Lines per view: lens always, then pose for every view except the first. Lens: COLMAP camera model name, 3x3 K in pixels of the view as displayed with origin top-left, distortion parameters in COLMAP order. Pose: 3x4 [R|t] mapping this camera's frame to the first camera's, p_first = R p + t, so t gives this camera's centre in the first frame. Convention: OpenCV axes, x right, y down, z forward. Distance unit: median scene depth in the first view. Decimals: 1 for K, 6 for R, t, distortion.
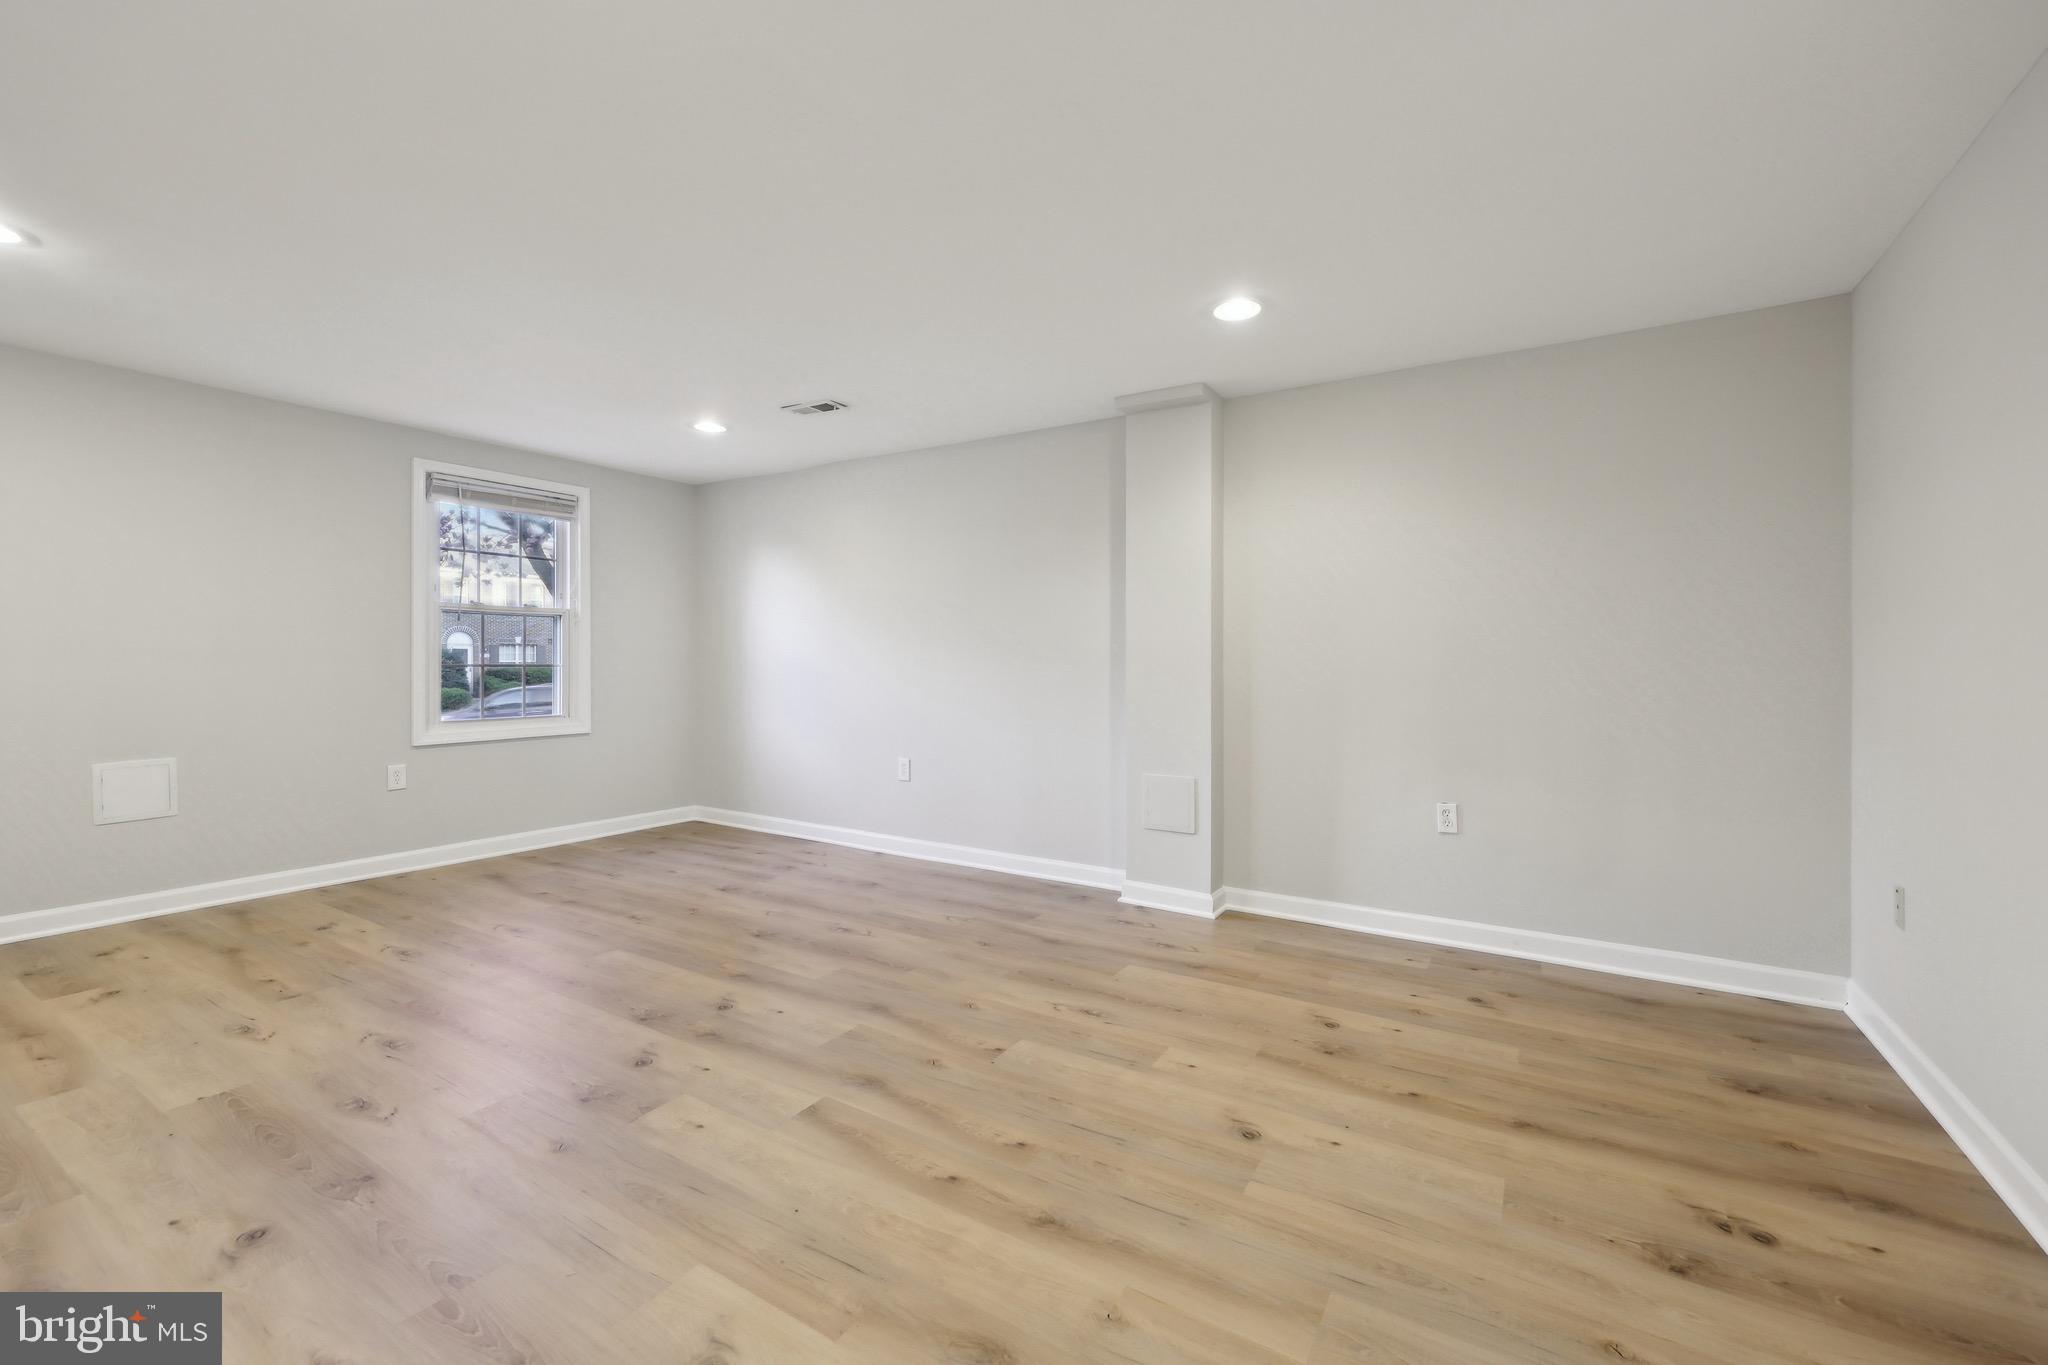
lens RADIAL K [[835.3, 0, 1026.3], [0, 835.3, 666.0], [0, 0, 1]] dist [-0.000742, 0.000415]
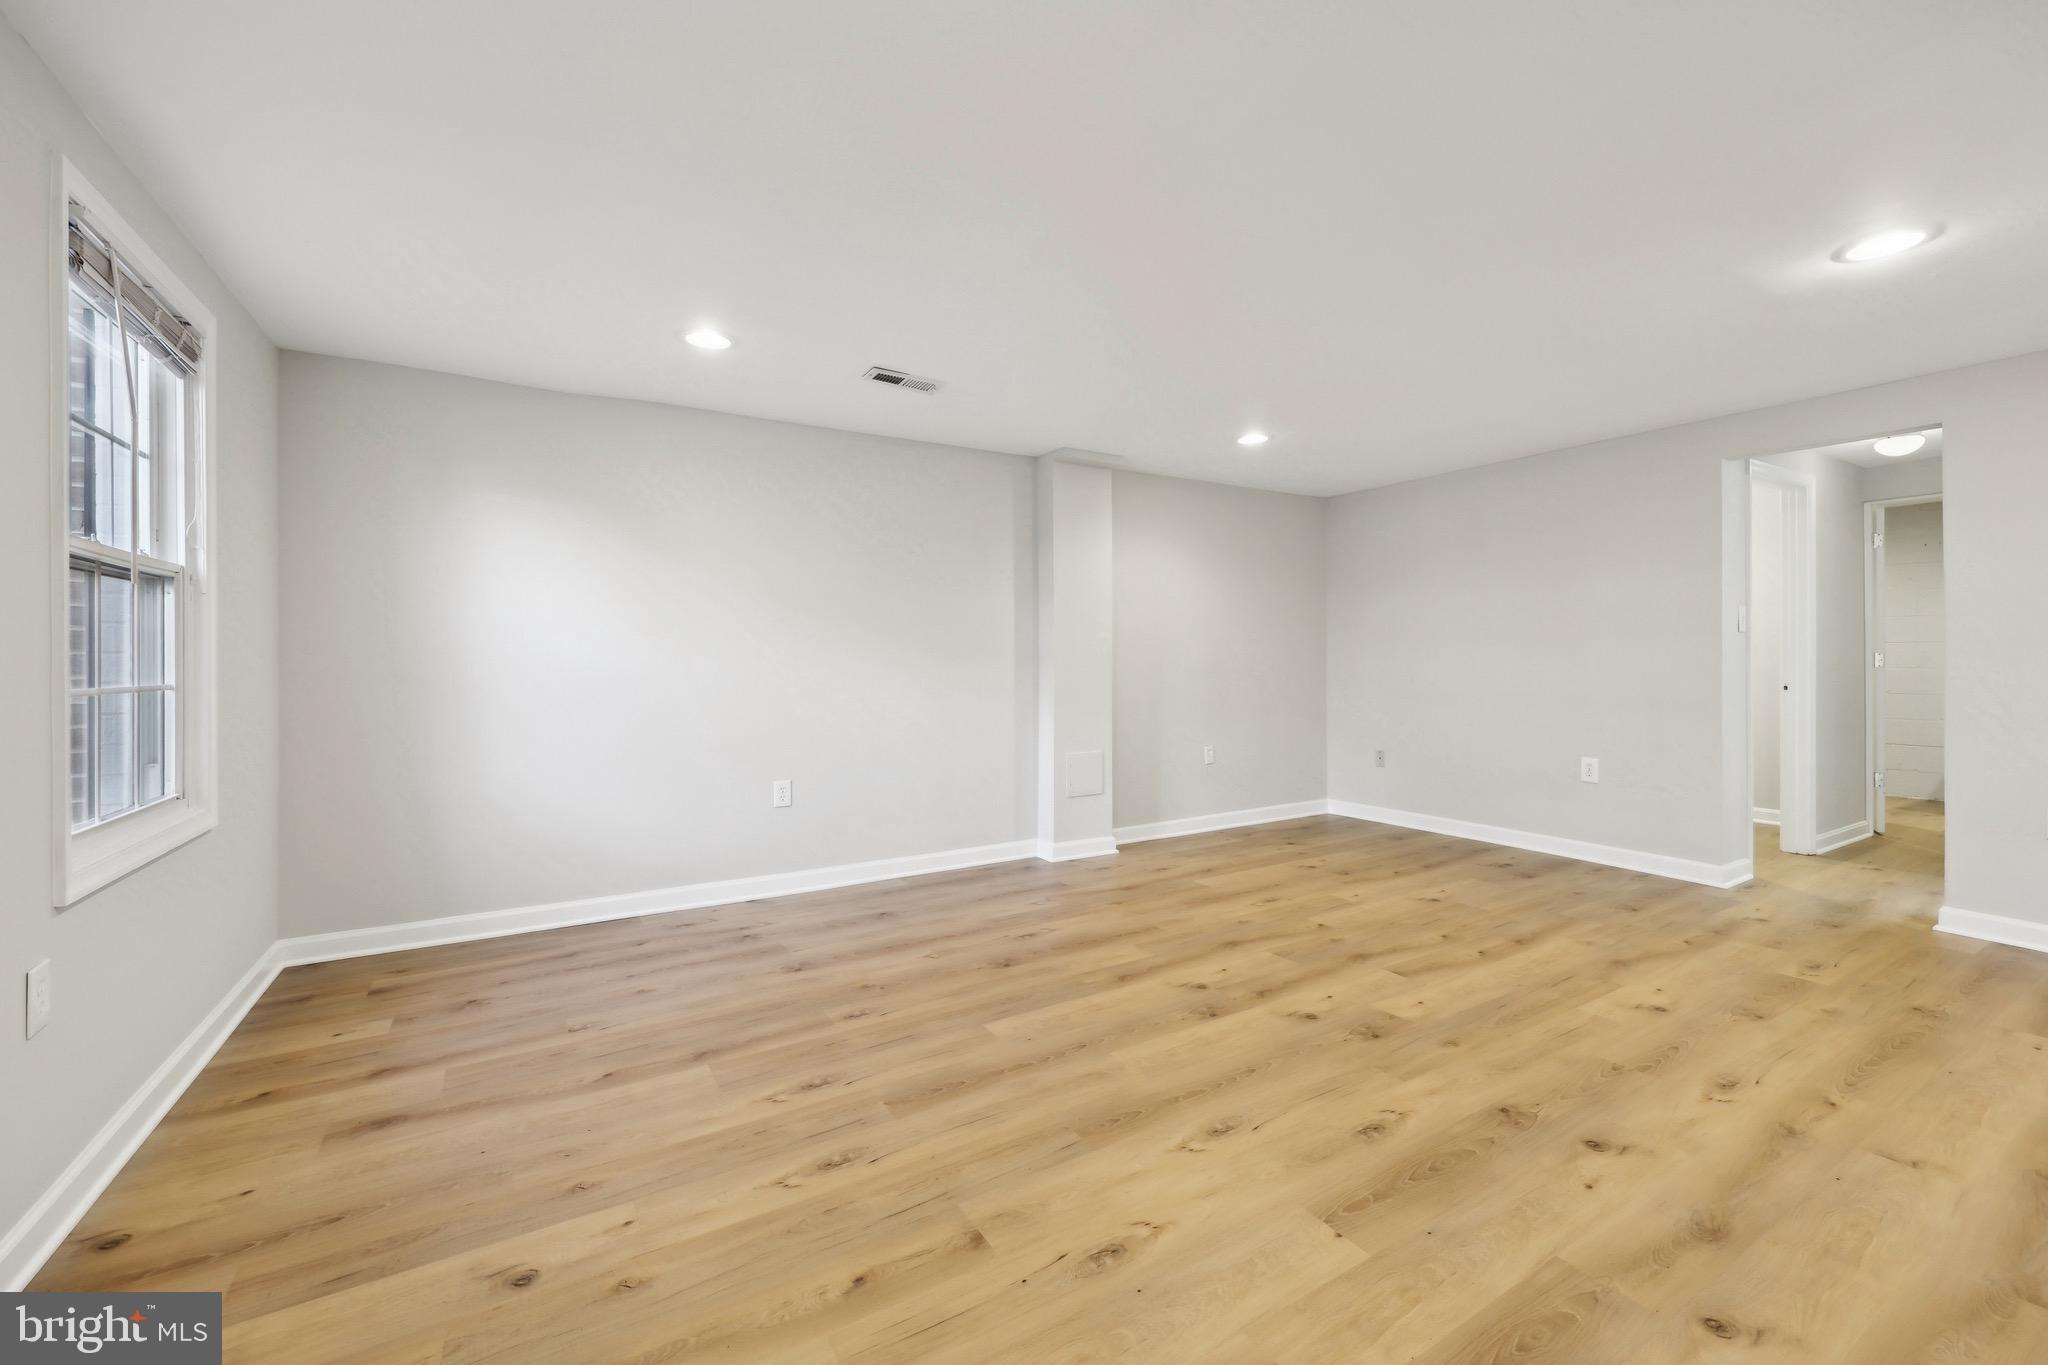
lens RADIAL K [[835.3, 0, 1019.9], [0, 835.3, 658.5], [0, 0, 1]] dist [-0.000742, 0.000415]
pose [[0.455730, -0.006904, 0.890091, -1.141607], [0.013181, 0.999913, 0.001007, -0.016549], [-0.890020, 0.011274, 0.455781, 0.567587]]
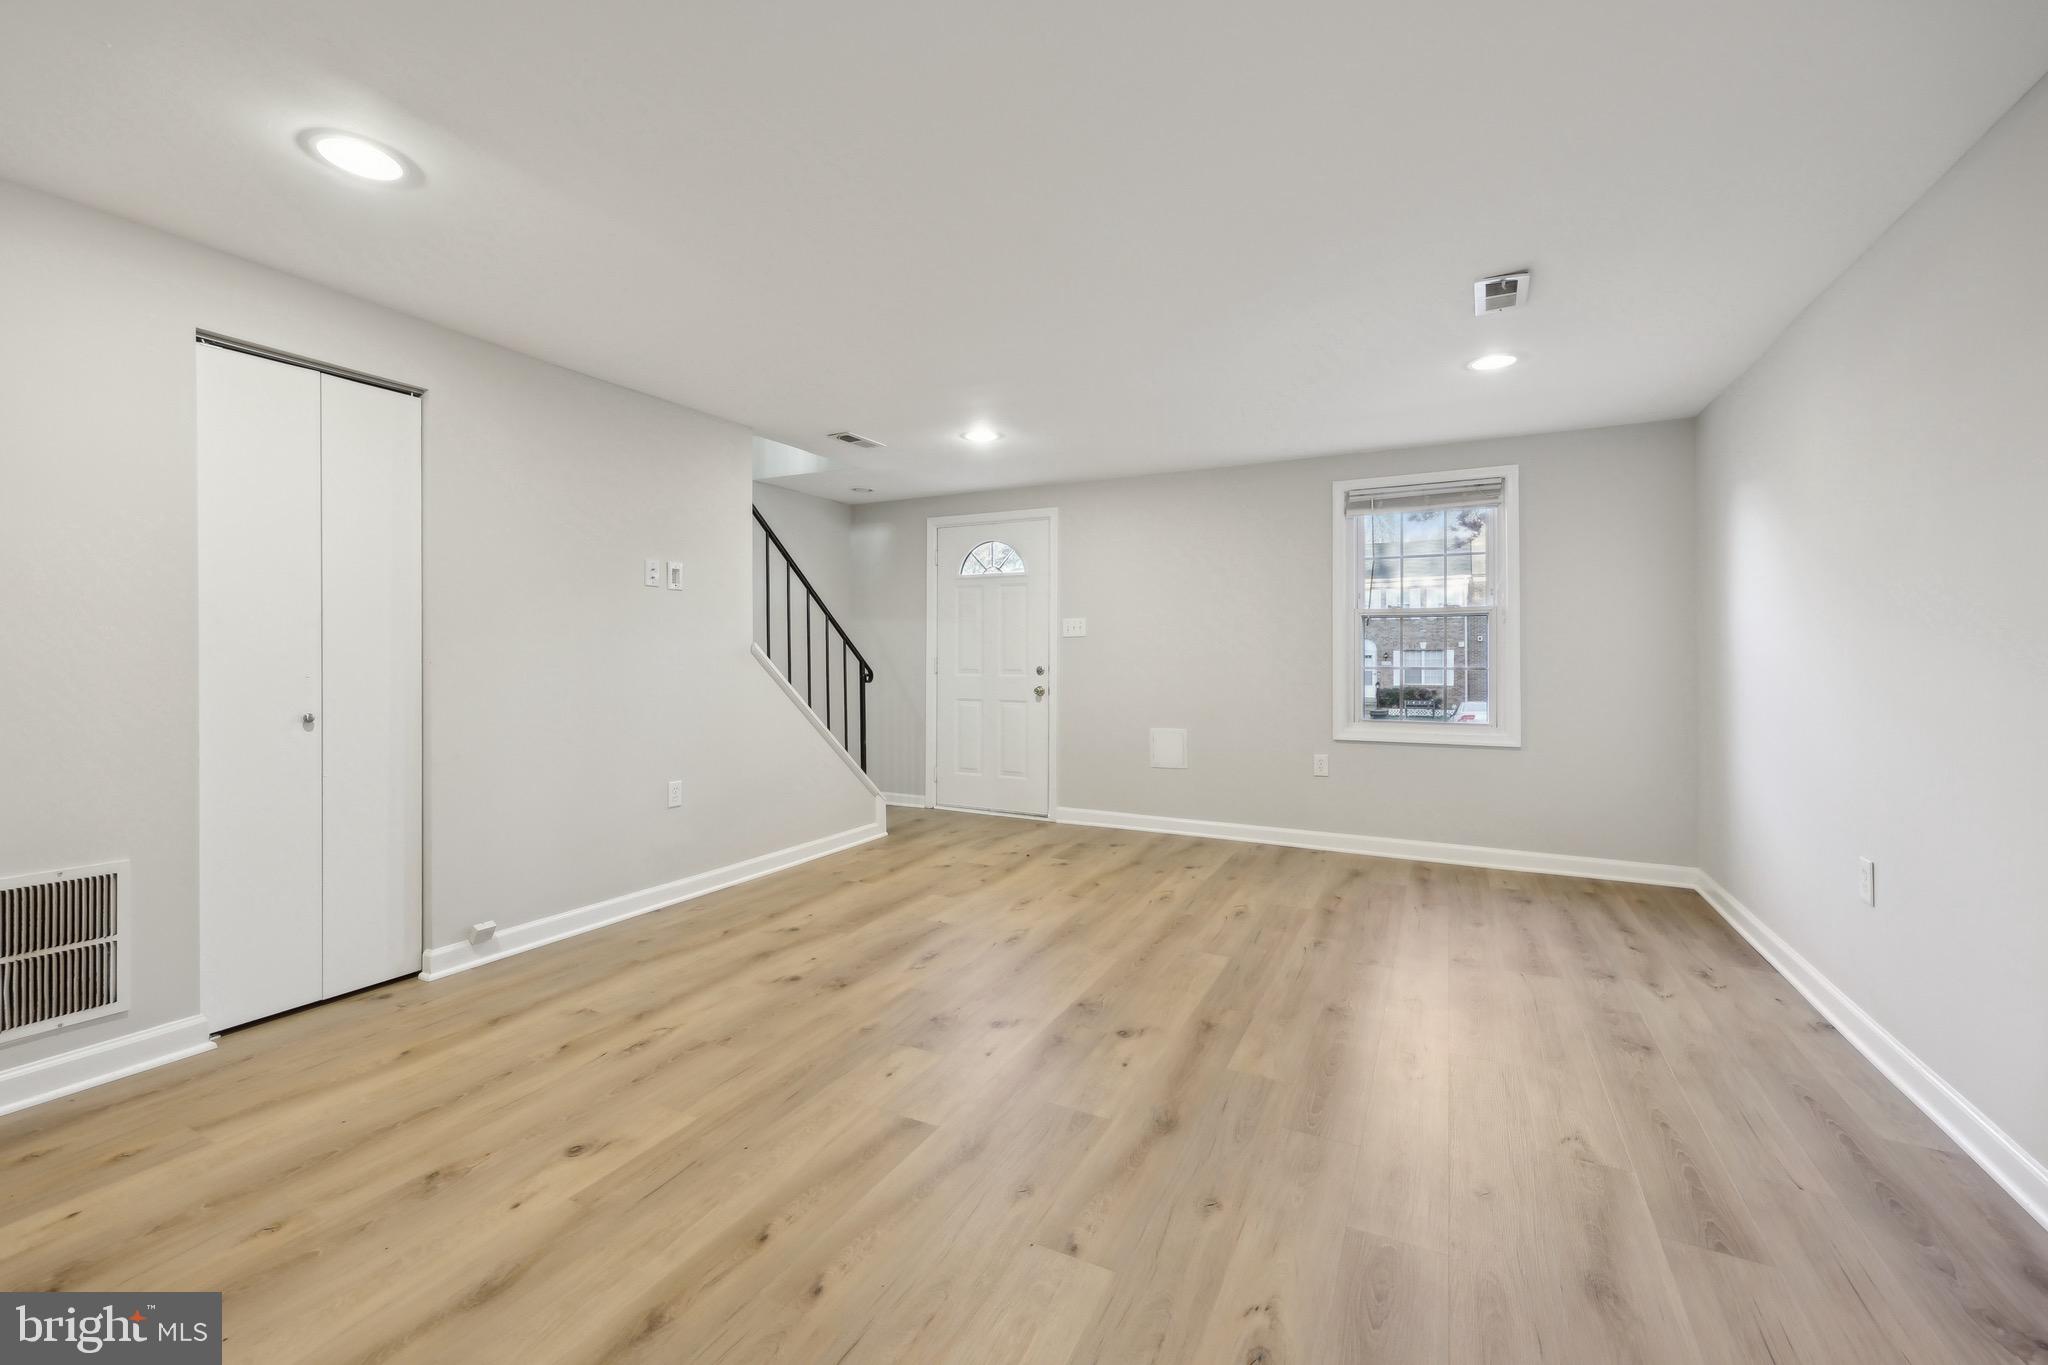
lens RADIAL K [[835.3, 0, 1027.3], [0, 835.3, 654.3], [0, 0, 1]] dist [-0.000742, 0.000415]
pose [[0.087134, -0.008685, -0.996159, 0.451778], [-0.007748, 0.999926, -0.009396, -0.005756], [0.996166, 0.008537, 0.087060, 0.644465]]
